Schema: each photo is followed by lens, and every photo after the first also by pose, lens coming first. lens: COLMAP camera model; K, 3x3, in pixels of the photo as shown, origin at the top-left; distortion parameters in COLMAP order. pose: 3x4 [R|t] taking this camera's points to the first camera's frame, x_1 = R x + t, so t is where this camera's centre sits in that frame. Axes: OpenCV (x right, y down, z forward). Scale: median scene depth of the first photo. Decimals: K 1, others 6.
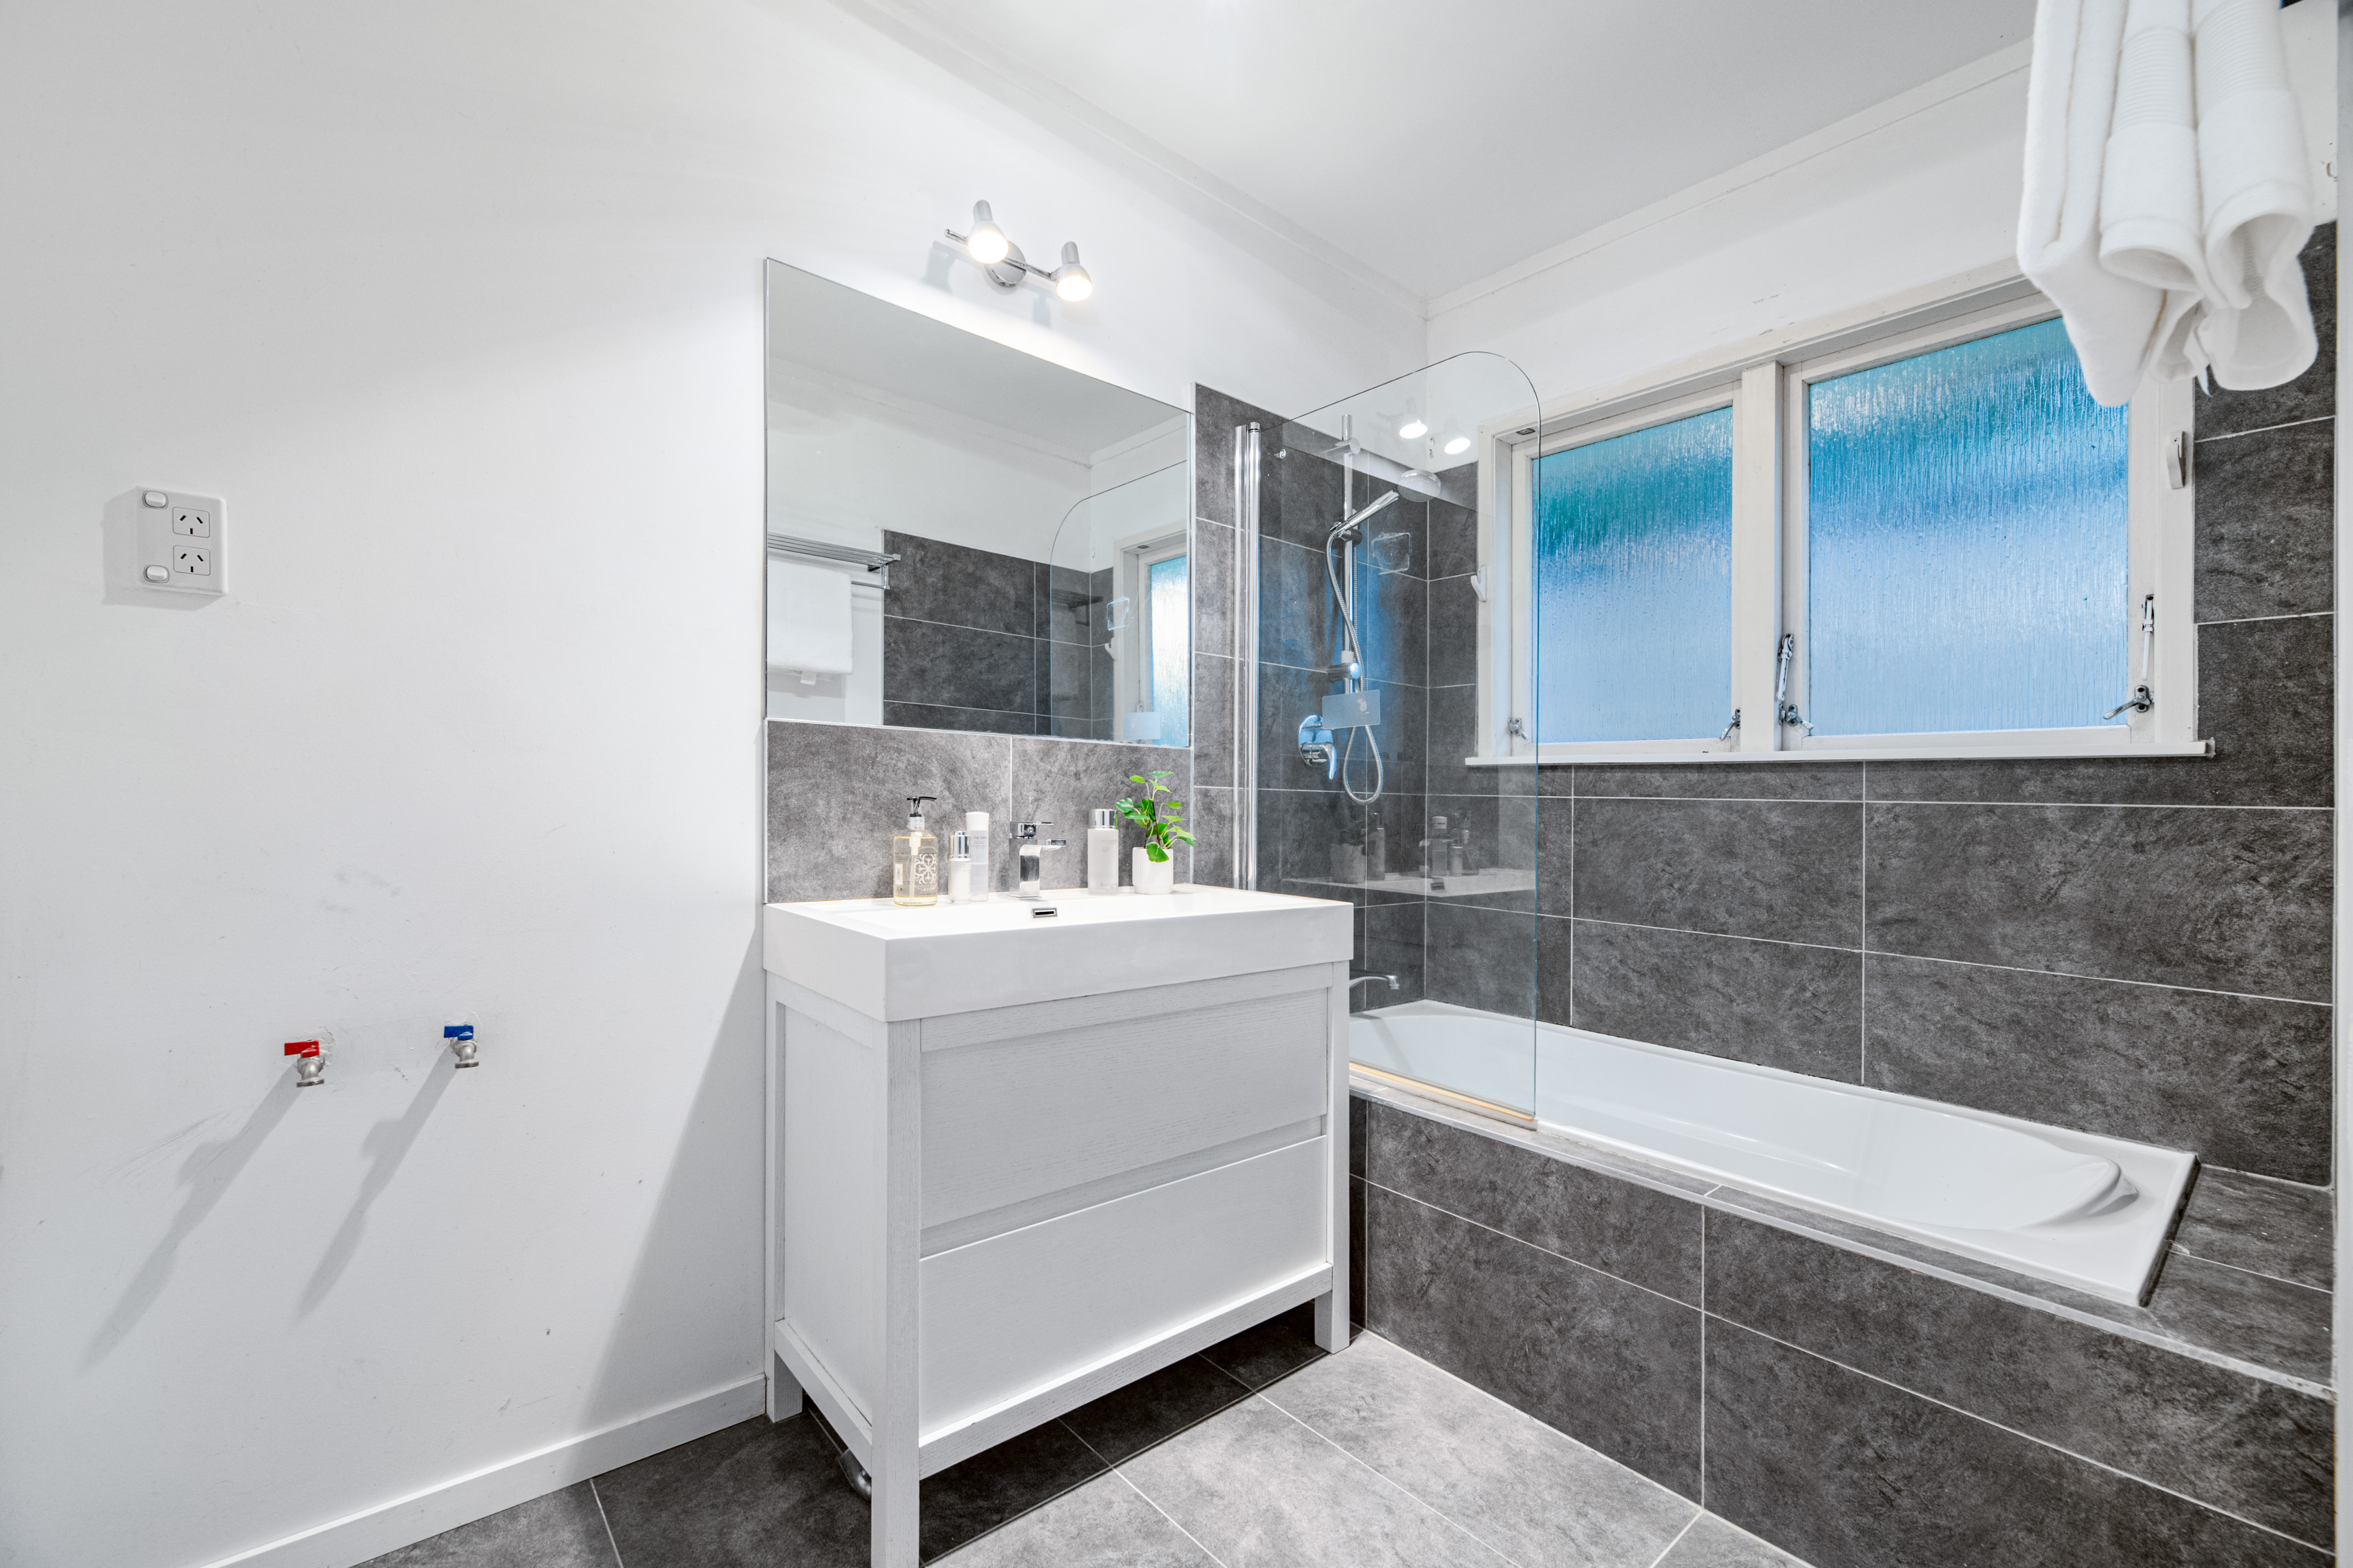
lens RADIAL K [[977.2, 0, 1176.9], [0, 977.2, 770.9], [0, 0, 1]] dist [-0.000658, -0.000373]
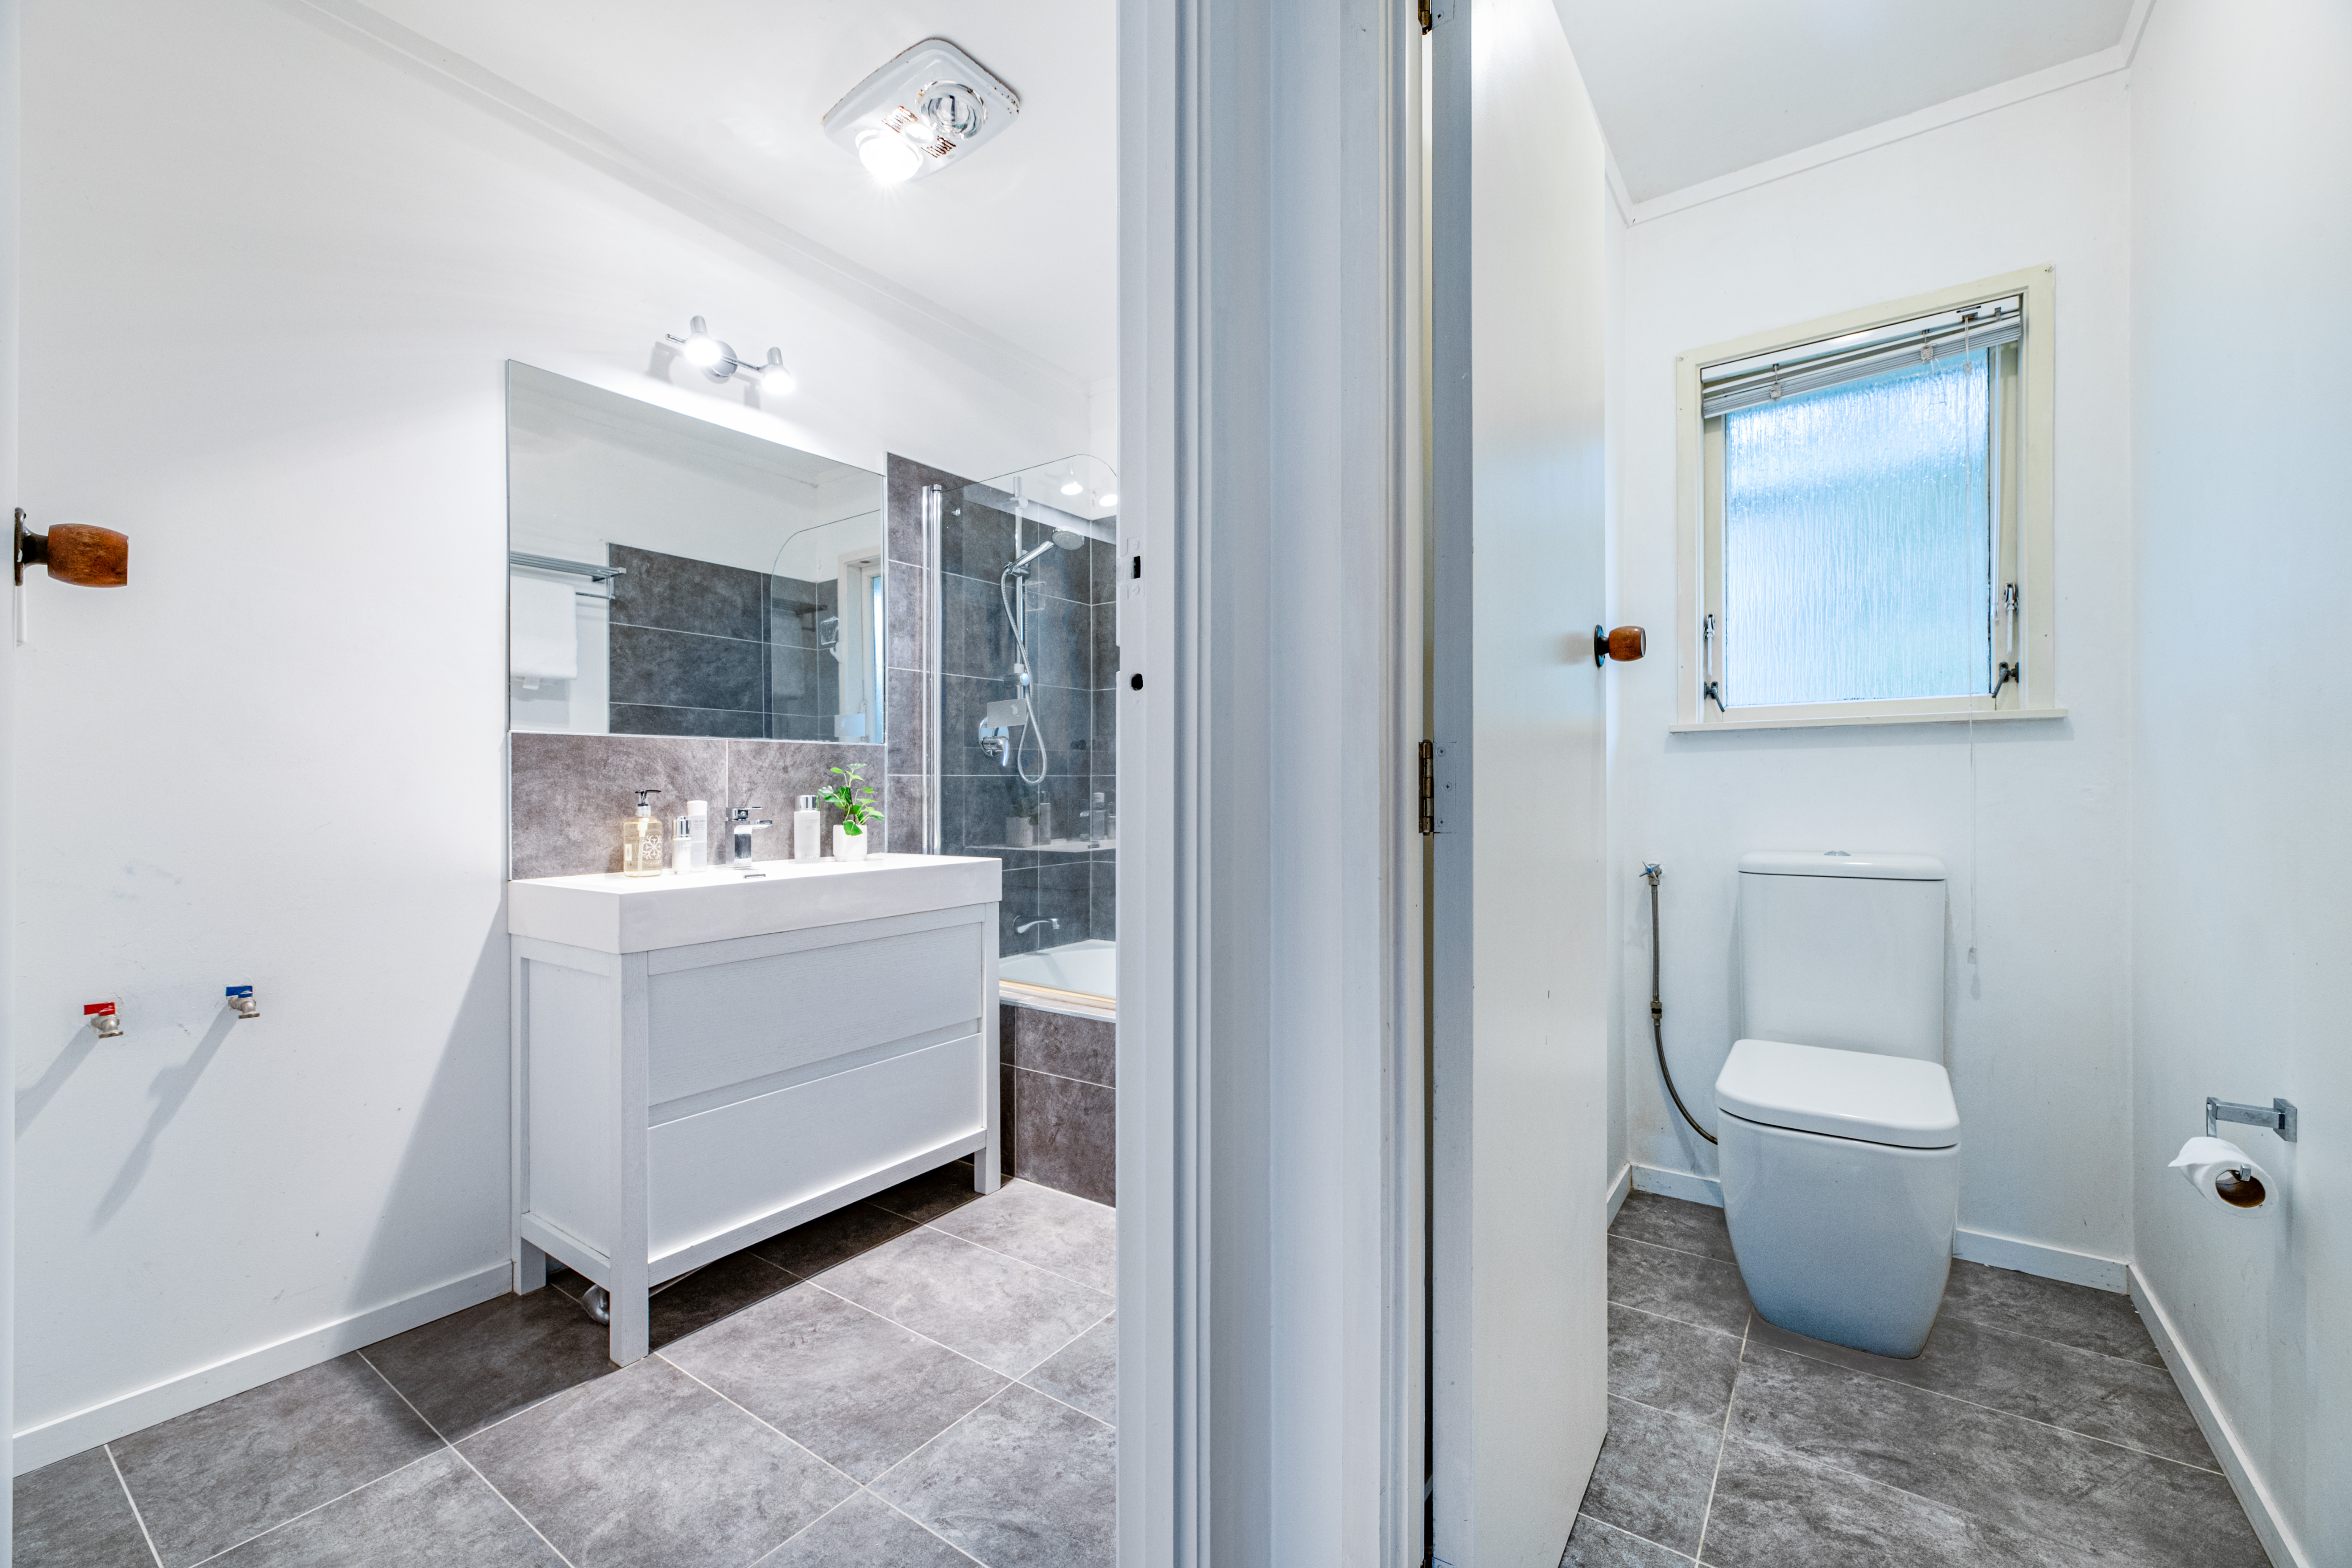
lens RADIAL K [[961.3, 0, 1166.4], [0, 961.3, 719.7], [0, 0, 1]] dist [0.002383, -0.000286]
pose [[0.971802, -0.016441, 0.235223, 0.090759], [0.025108, 0.999110, -0.033899, -0.004698], [-0.234456, 0.038849, 0.971350, -0.337805]]
